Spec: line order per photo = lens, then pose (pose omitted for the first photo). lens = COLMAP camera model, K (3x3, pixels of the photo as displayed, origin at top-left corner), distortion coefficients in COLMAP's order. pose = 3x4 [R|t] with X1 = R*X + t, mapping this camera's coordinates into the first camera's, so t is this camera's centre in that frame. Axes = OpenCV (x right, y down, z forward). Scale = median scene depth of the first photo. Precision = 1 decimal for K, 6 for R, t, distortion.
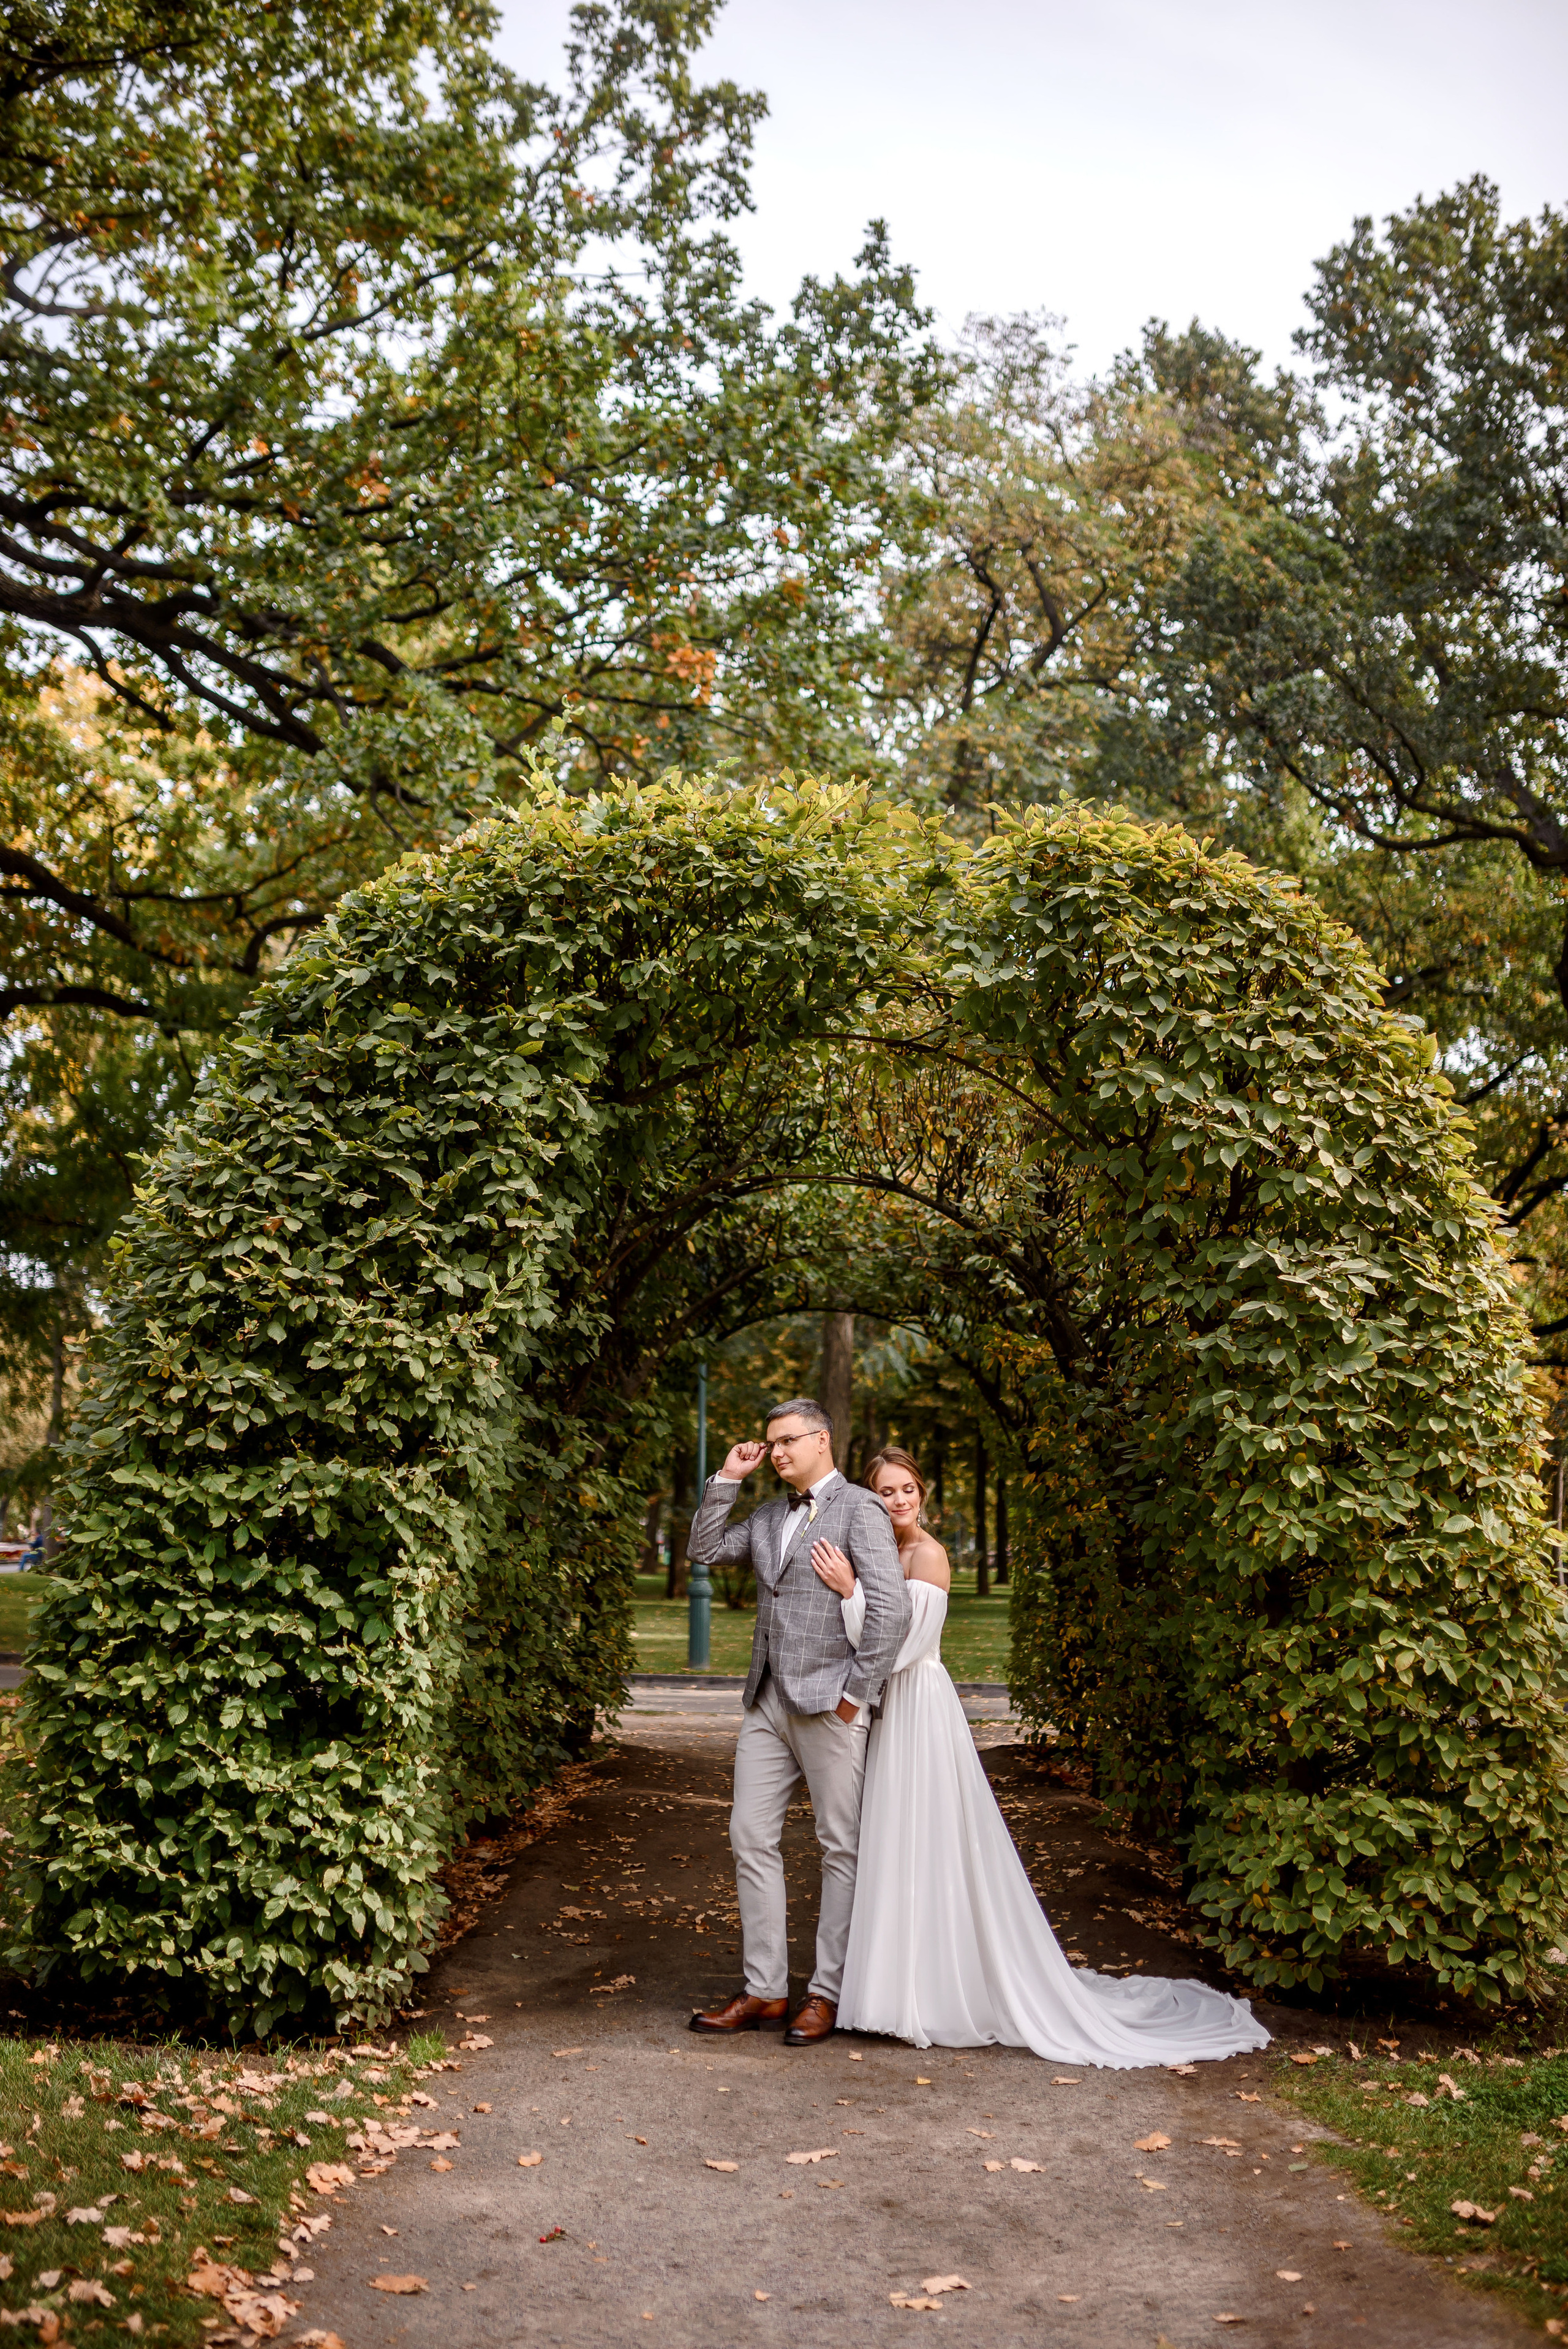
lens RADIAL K [[2370.0, 0, 790.3], [0, 2370.0, 1159.6], [0, 0, 1]] dist [-0.017694, 0.000000]
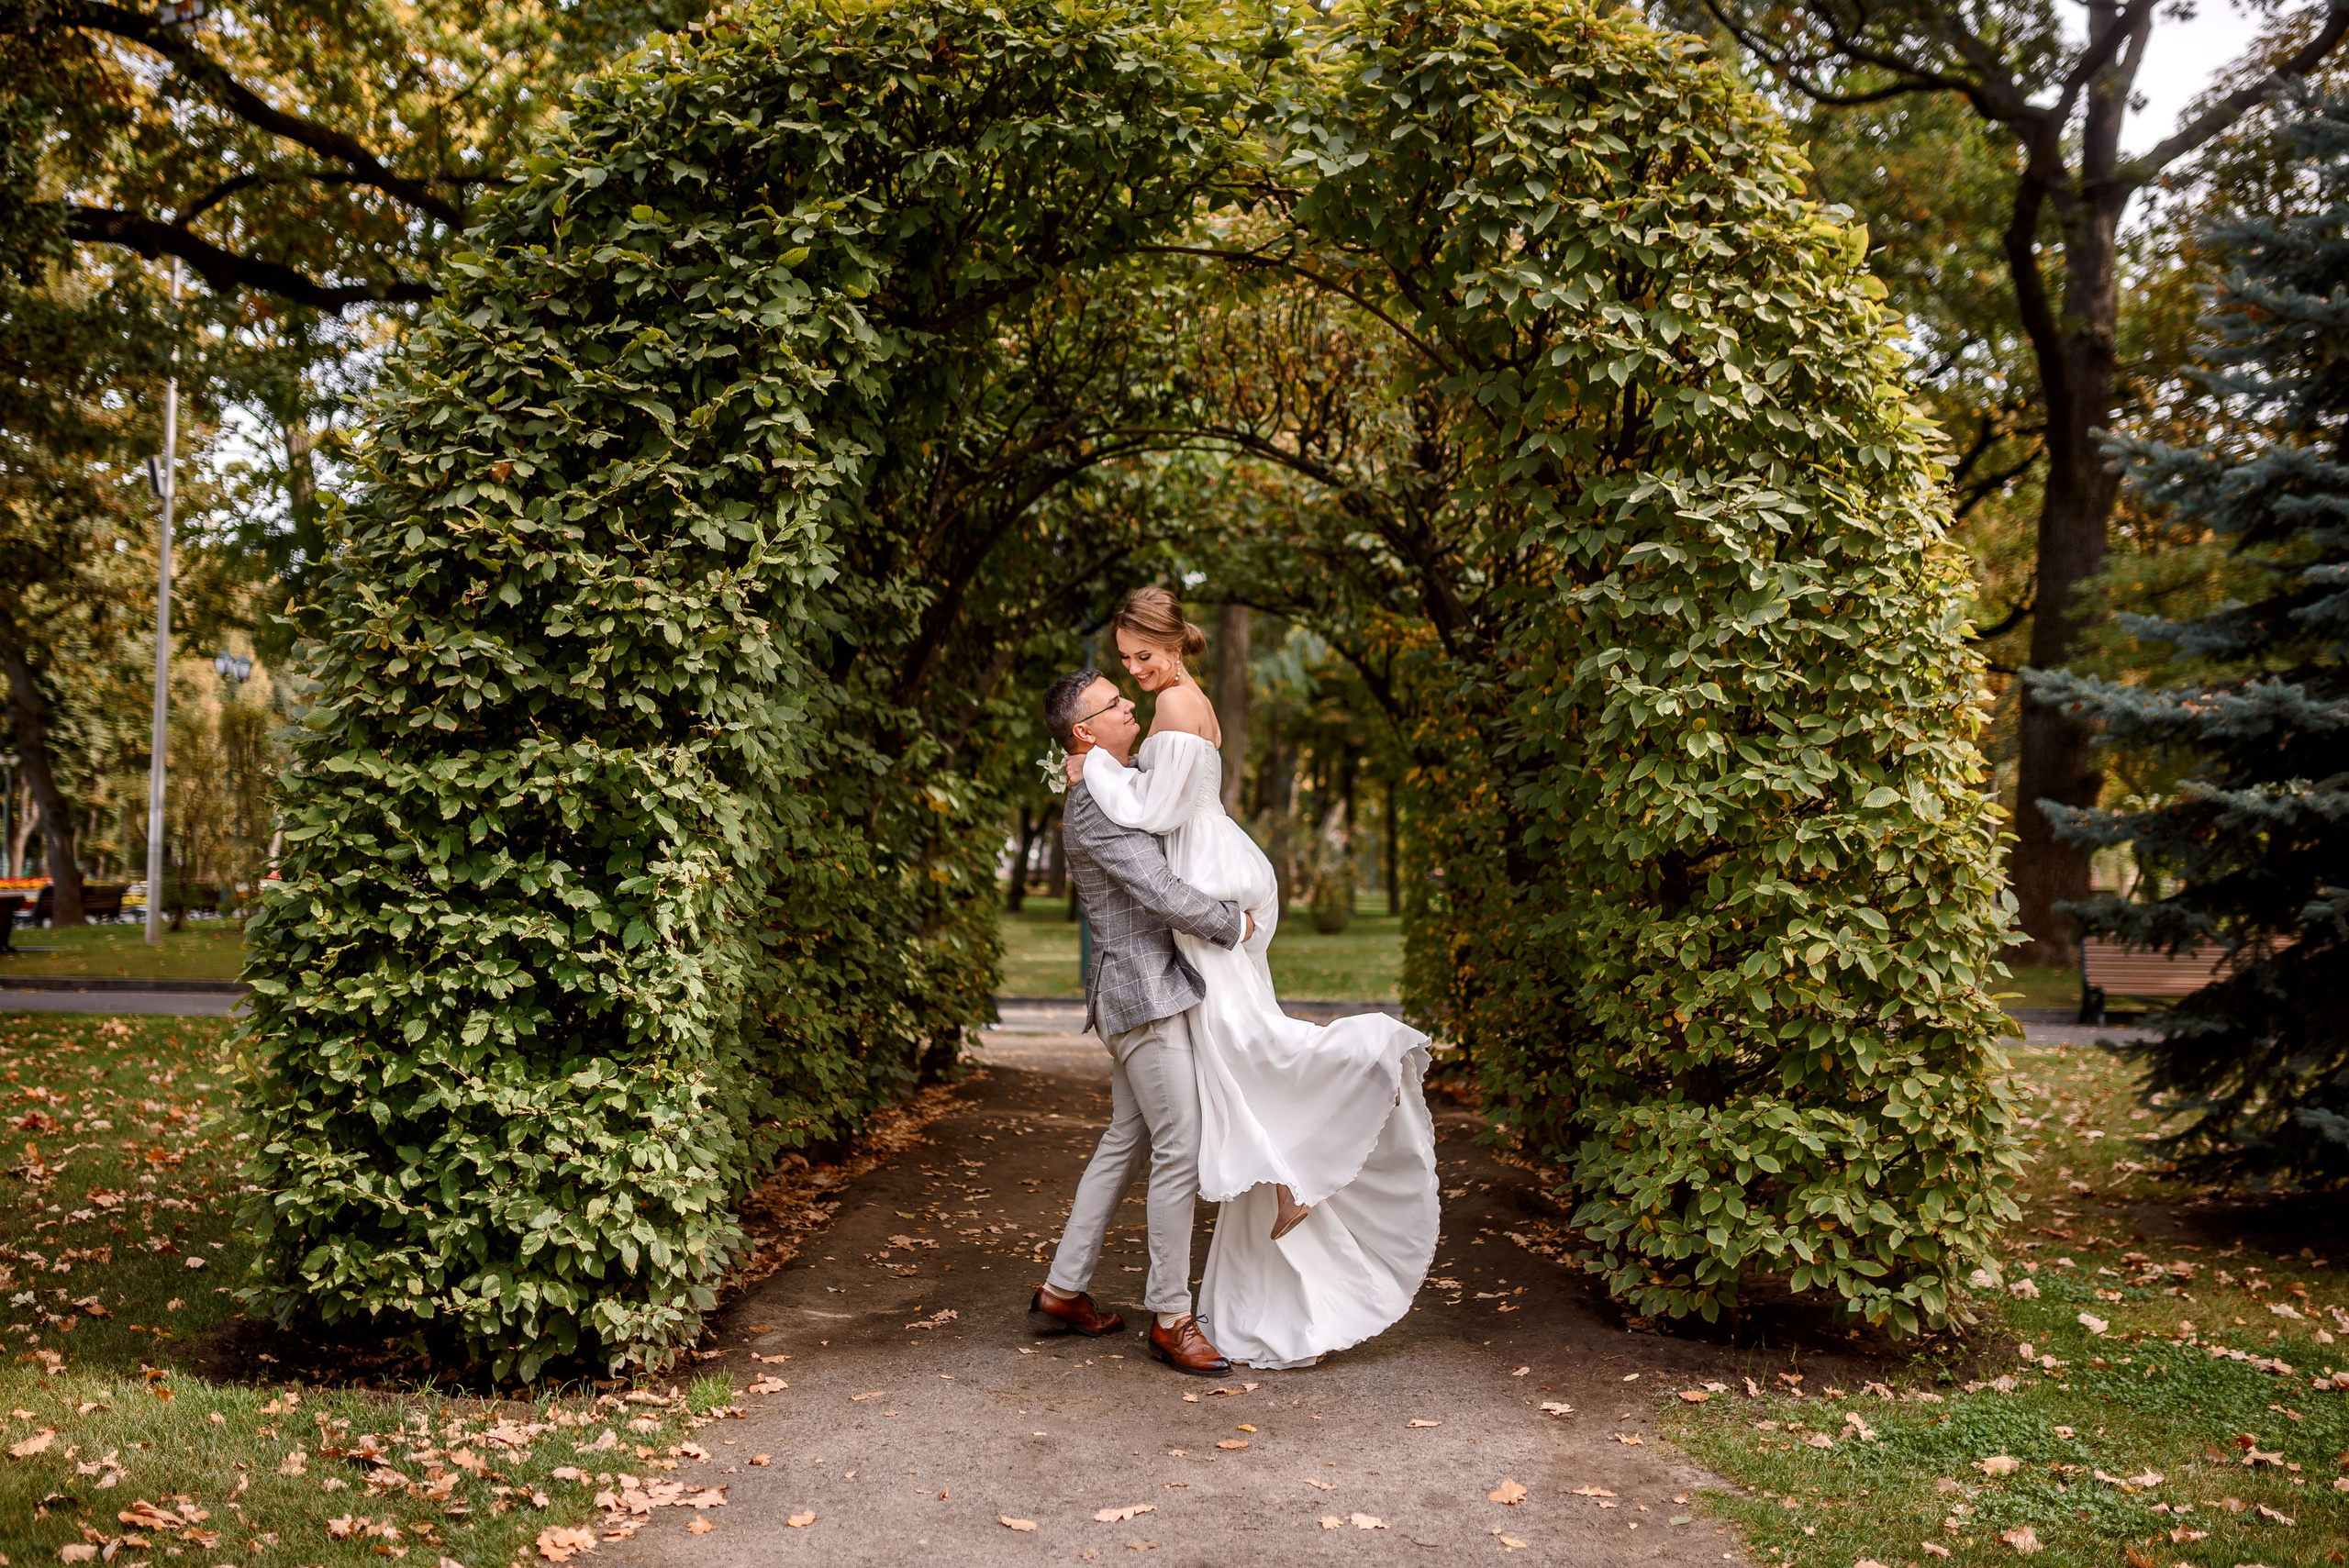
lens RADIAL K [[2370.2, 0, 1192.0], [0, 2370.2, 794.7], [0, 0, 1]] dist [-0.017694, 0.000000]
pose [[0.999766, -0.013085, -0.017229, 0.045040], [0.015120, 0.992181, 0.123886, 0.041549], [0.015473, -0.124118, 0.992147, 0.137242]]
